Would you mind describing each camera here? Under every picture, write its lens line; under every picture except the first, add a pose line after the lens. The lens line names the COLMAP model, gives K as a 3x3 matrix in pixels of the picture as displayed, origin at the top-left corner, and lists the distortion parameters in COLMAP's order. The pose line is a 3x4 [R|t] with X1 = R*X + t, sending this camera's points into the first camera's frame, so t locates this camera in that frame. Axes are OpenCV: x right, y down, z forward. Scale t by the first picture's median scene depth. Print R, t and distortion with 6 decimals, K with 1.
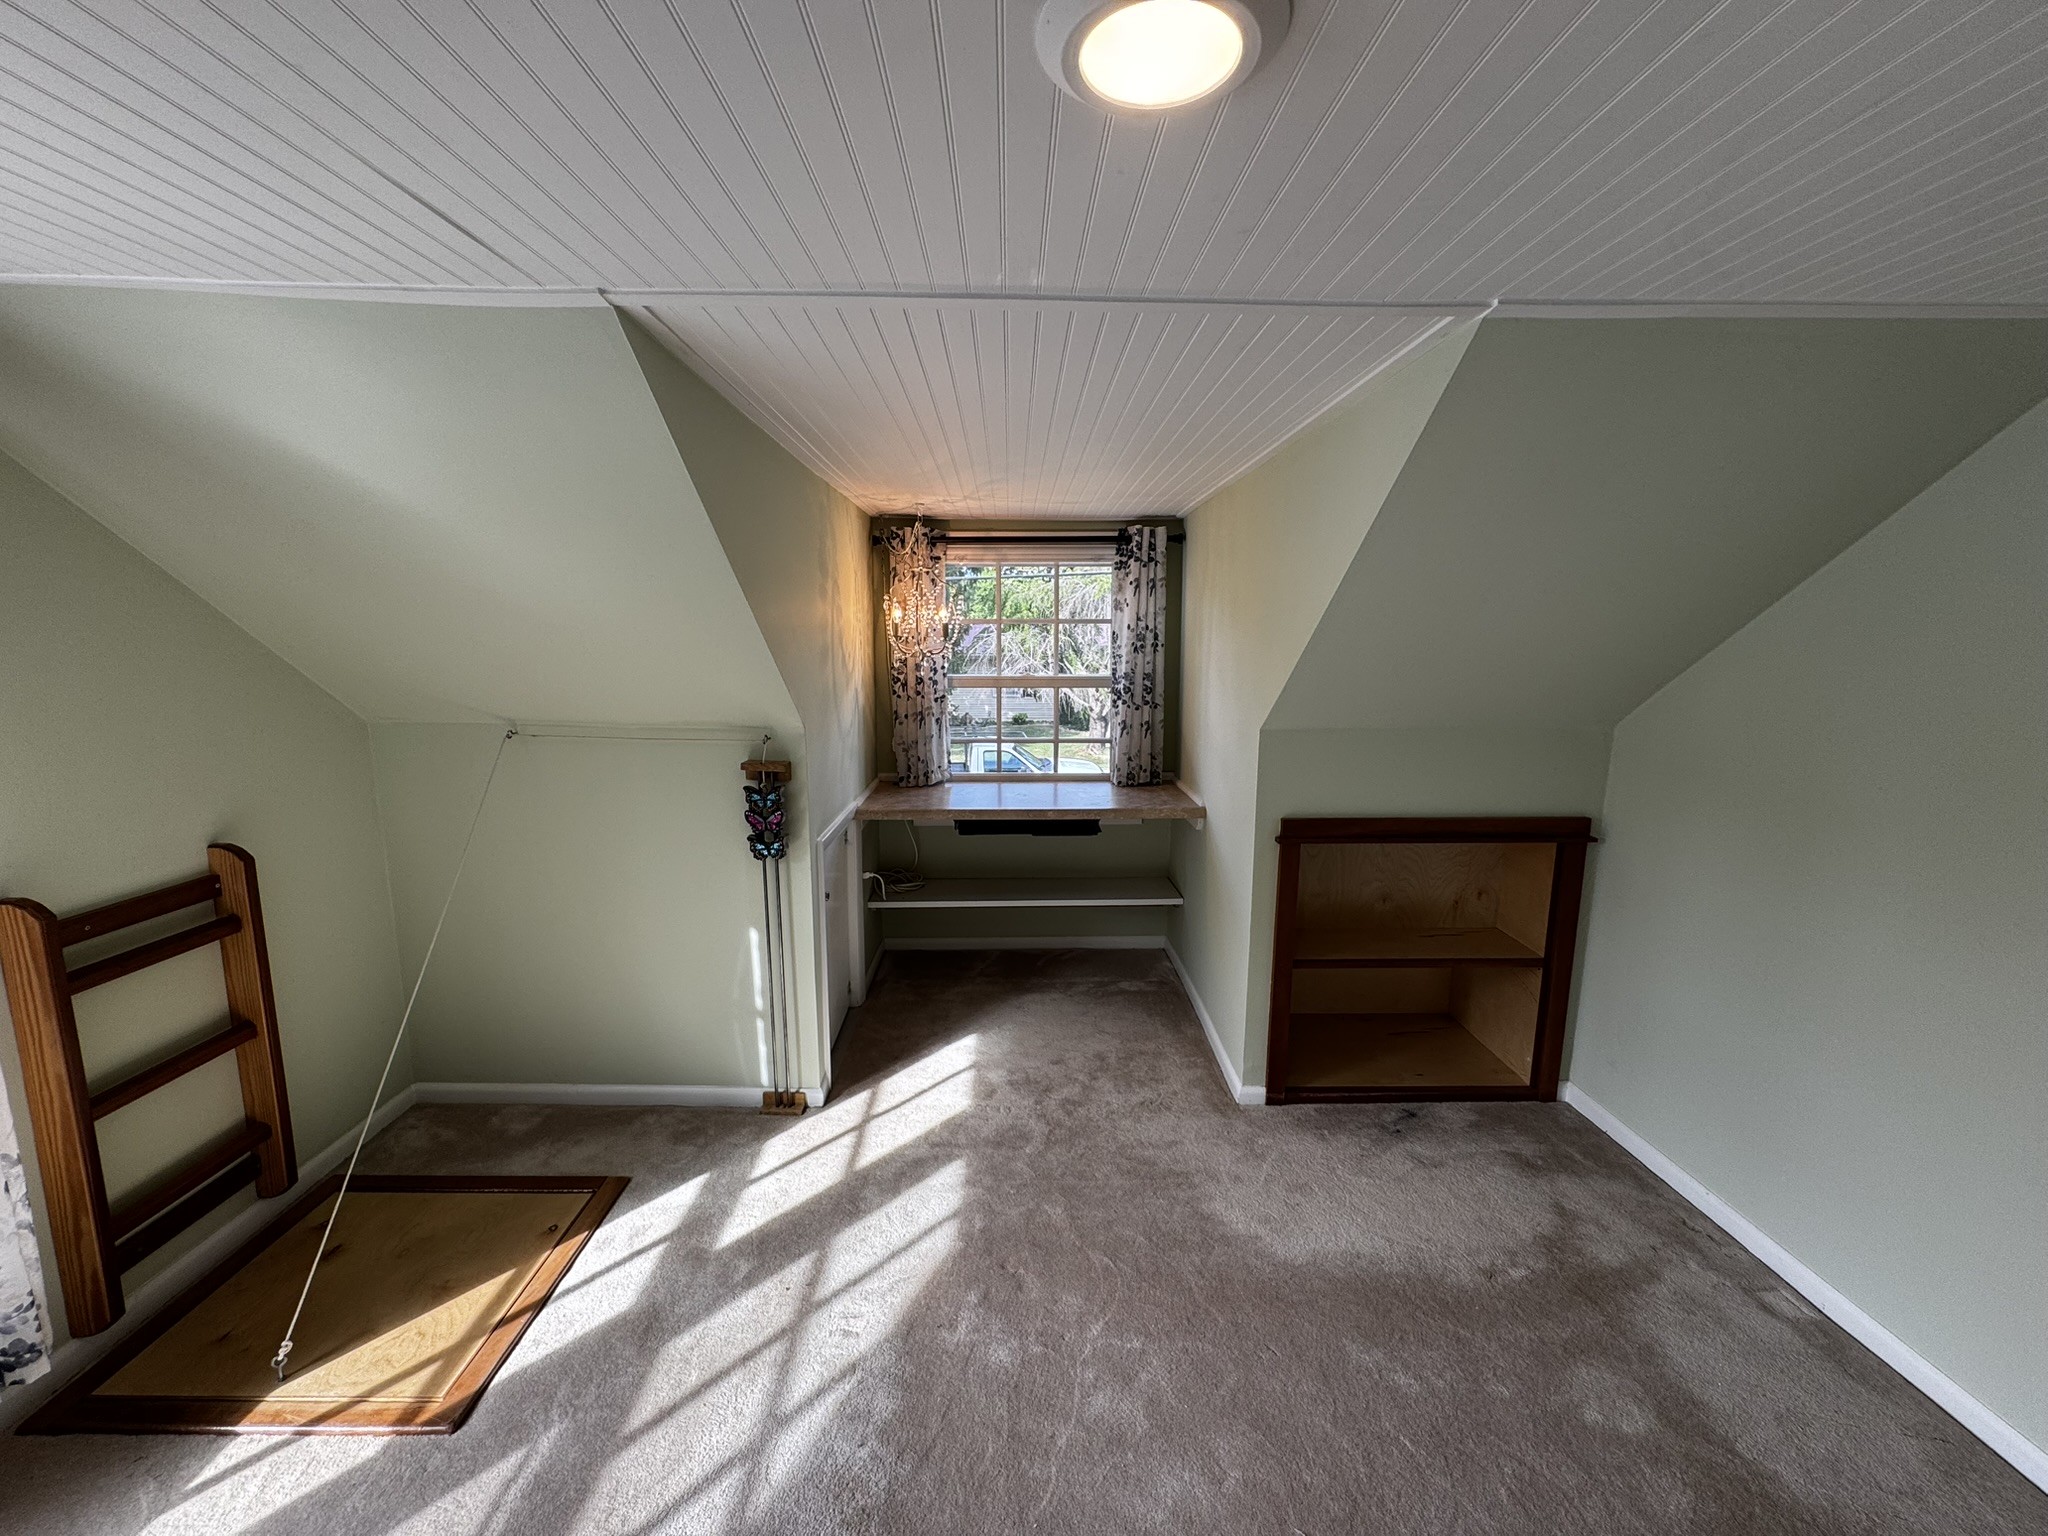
lens RADIAL K [[817.9, 0, 1020.8], [0, 817.9, 764.0], [0, 0, 1]] dist [-0.003985, 0.000814]
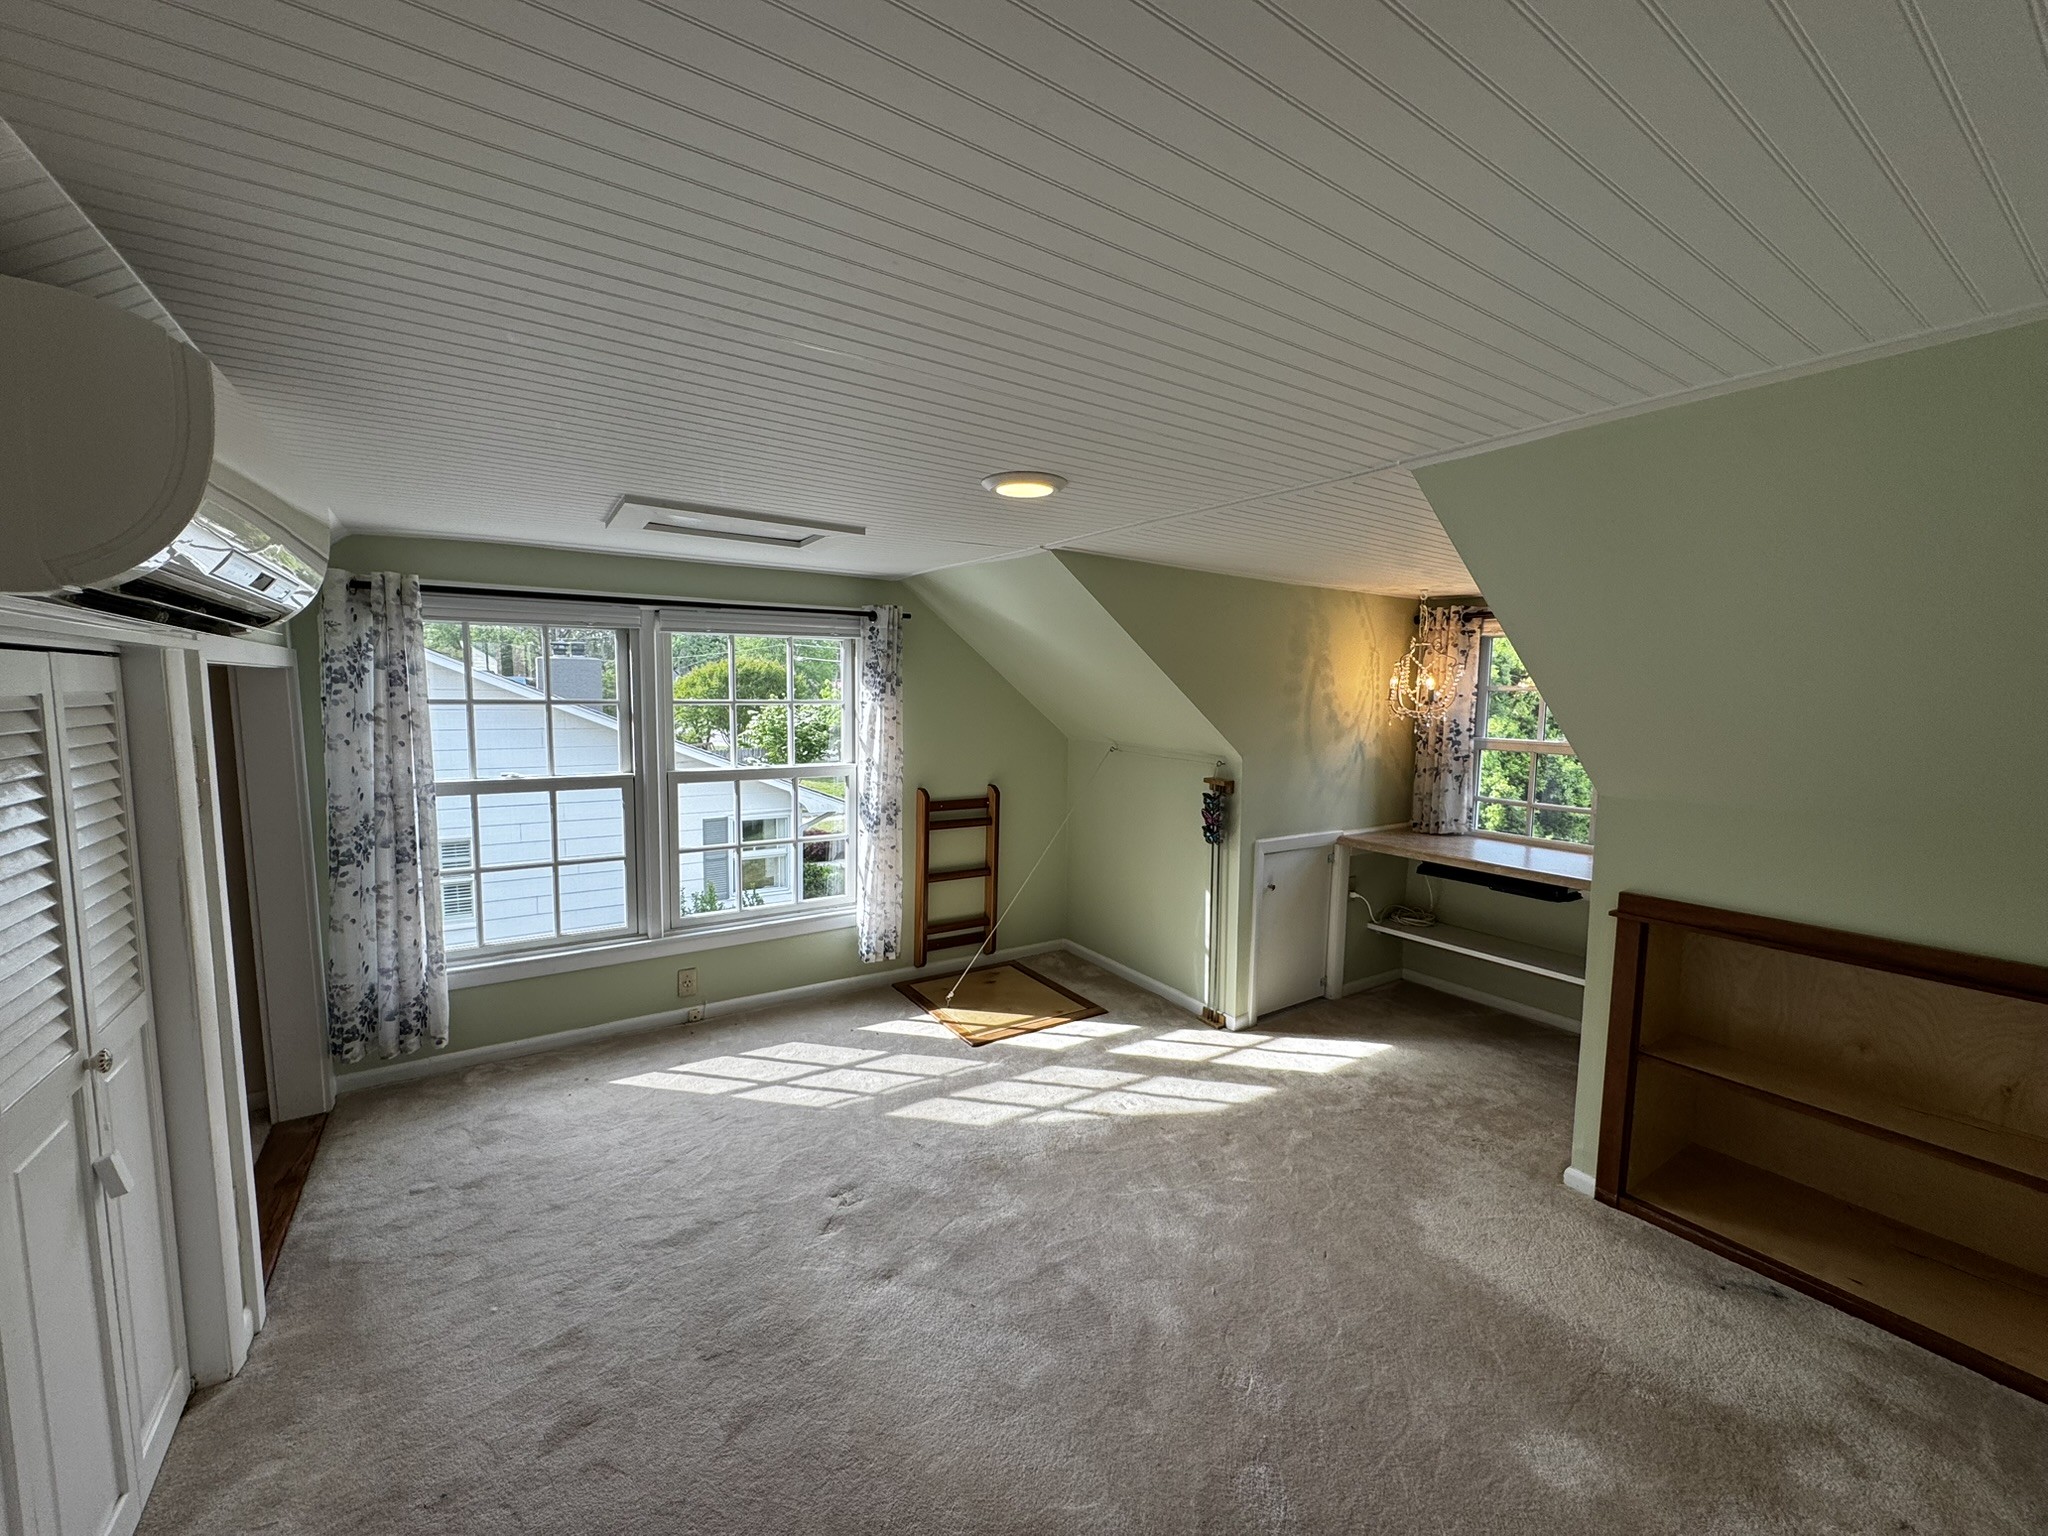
lens RADIAL K [[817.9, 0, 1020.5], [0, 817.9, 756.4], [0, 0, 1]] dist [-0.003985, 0.000814]
pose [[0.540317, 0.074981, -0.838114, 0.741124], [-0.149010, 0.988807, -0.007601, 0.021789], [0.828163, 0.128994, 0.545442, -0.131573]]
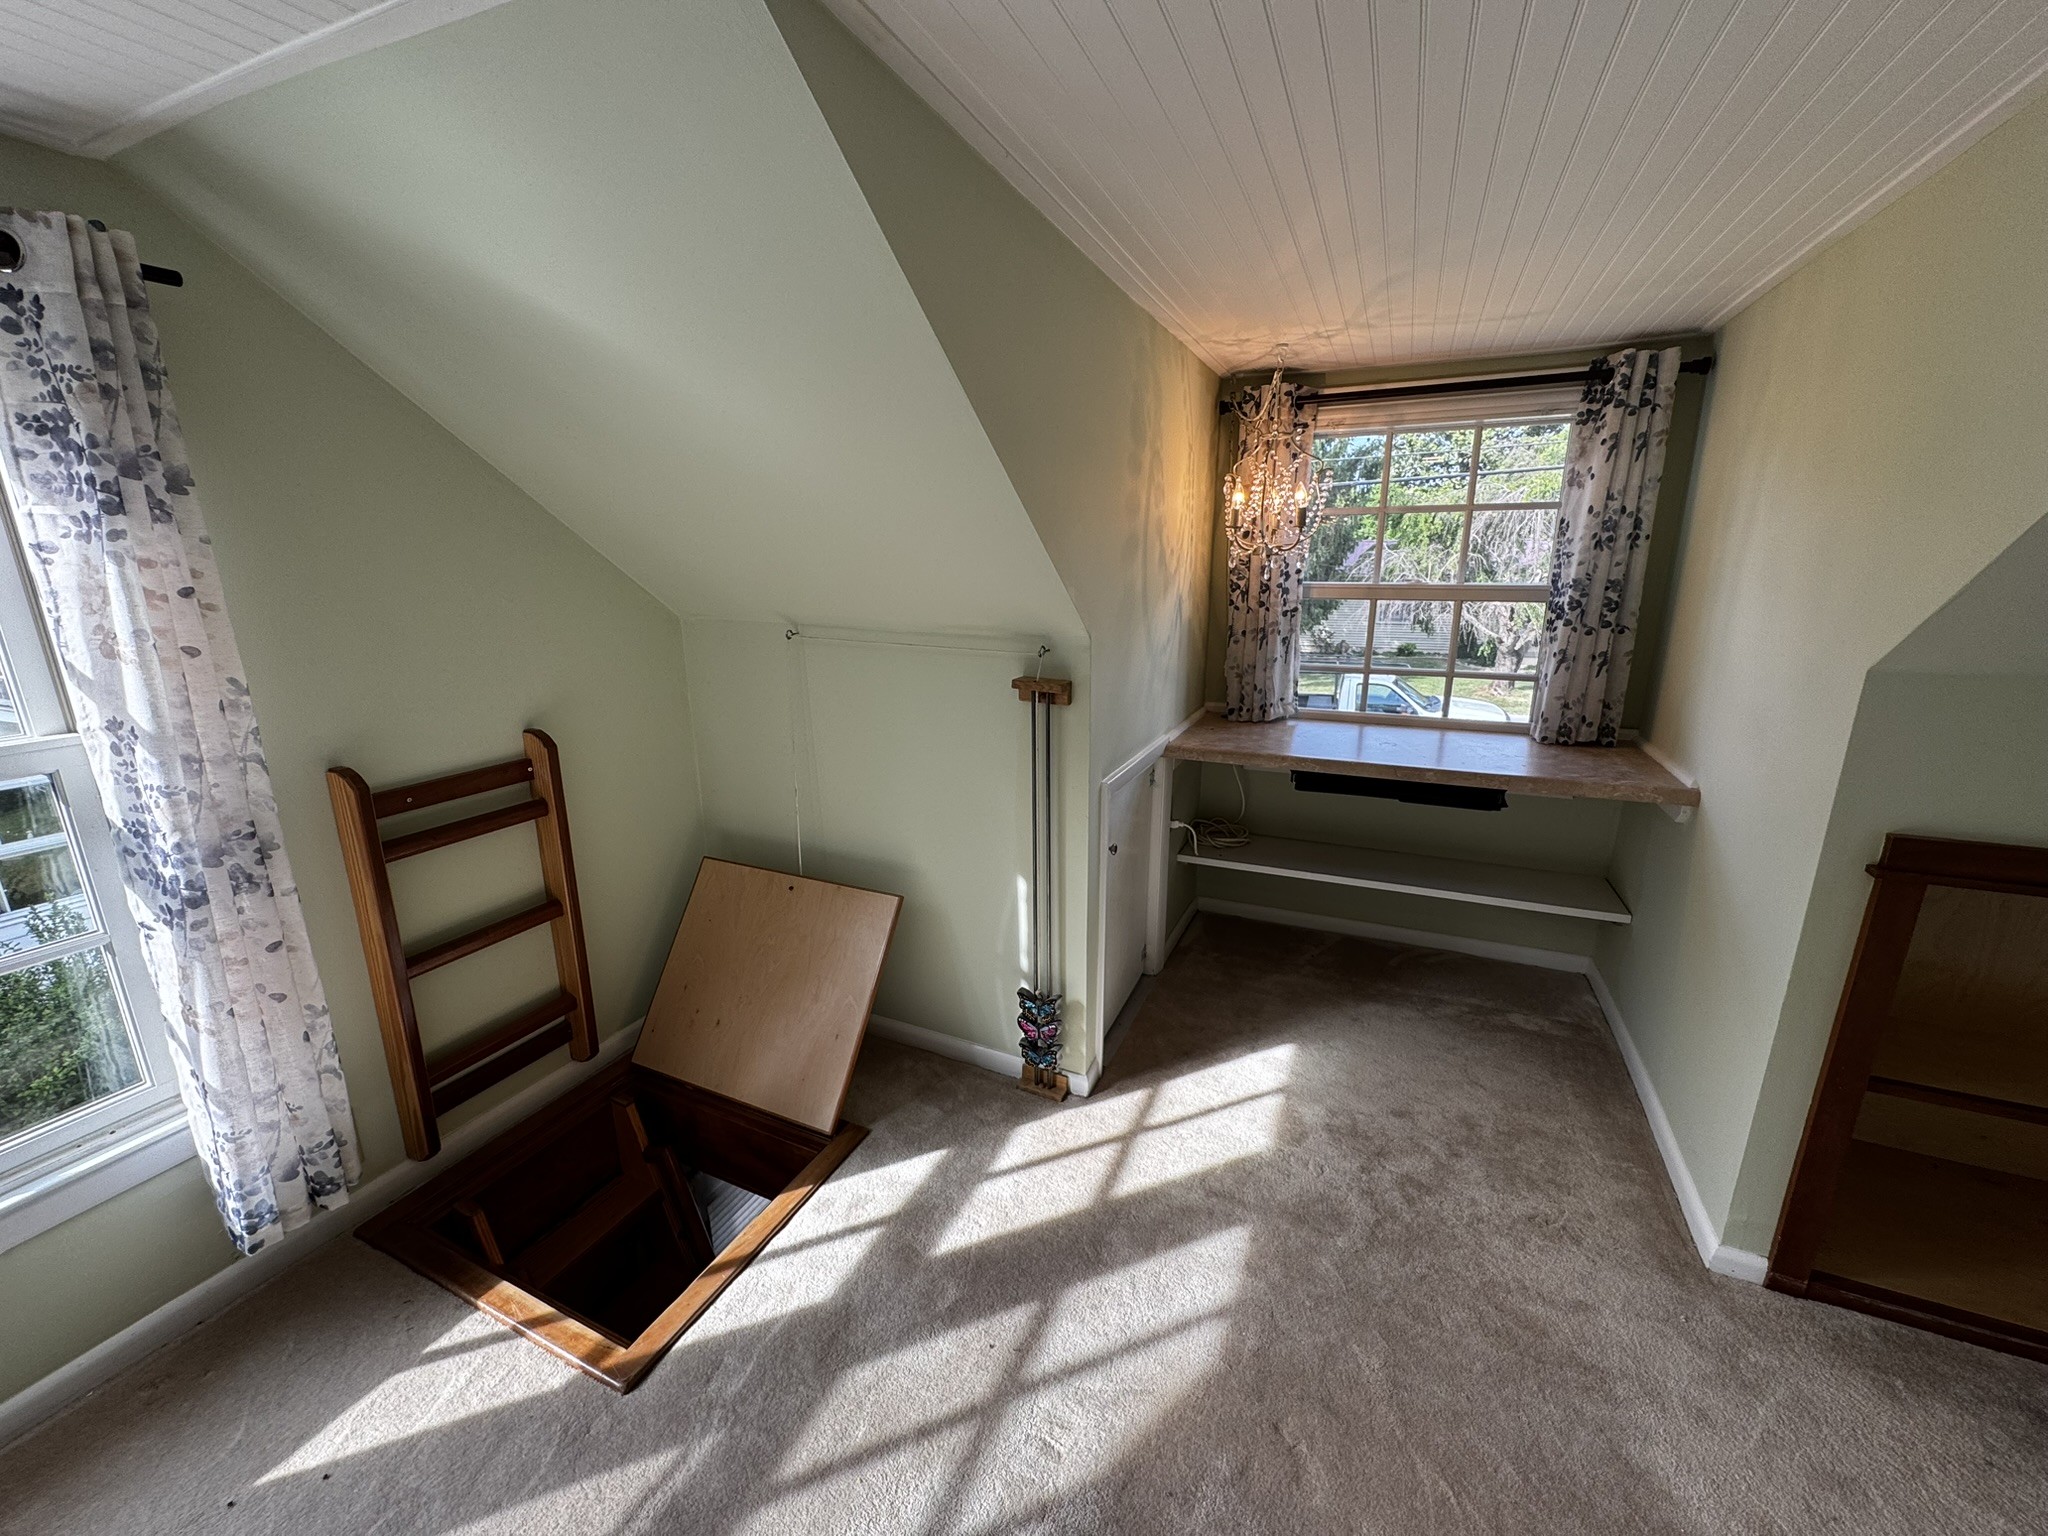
lens RADIAL K [[817.9, 0, 1021.5], [0, 817.9, 765.1], [0, 0, 1]] dist [-0.003985, 0.000814]
pose [[0.904822, 0.099361, -0.414035, 0.010090], [-0.059840, 0.992415, 0.107389, -0.004463], [0.421565, -0.072392, 0.903904, 0.256592]]
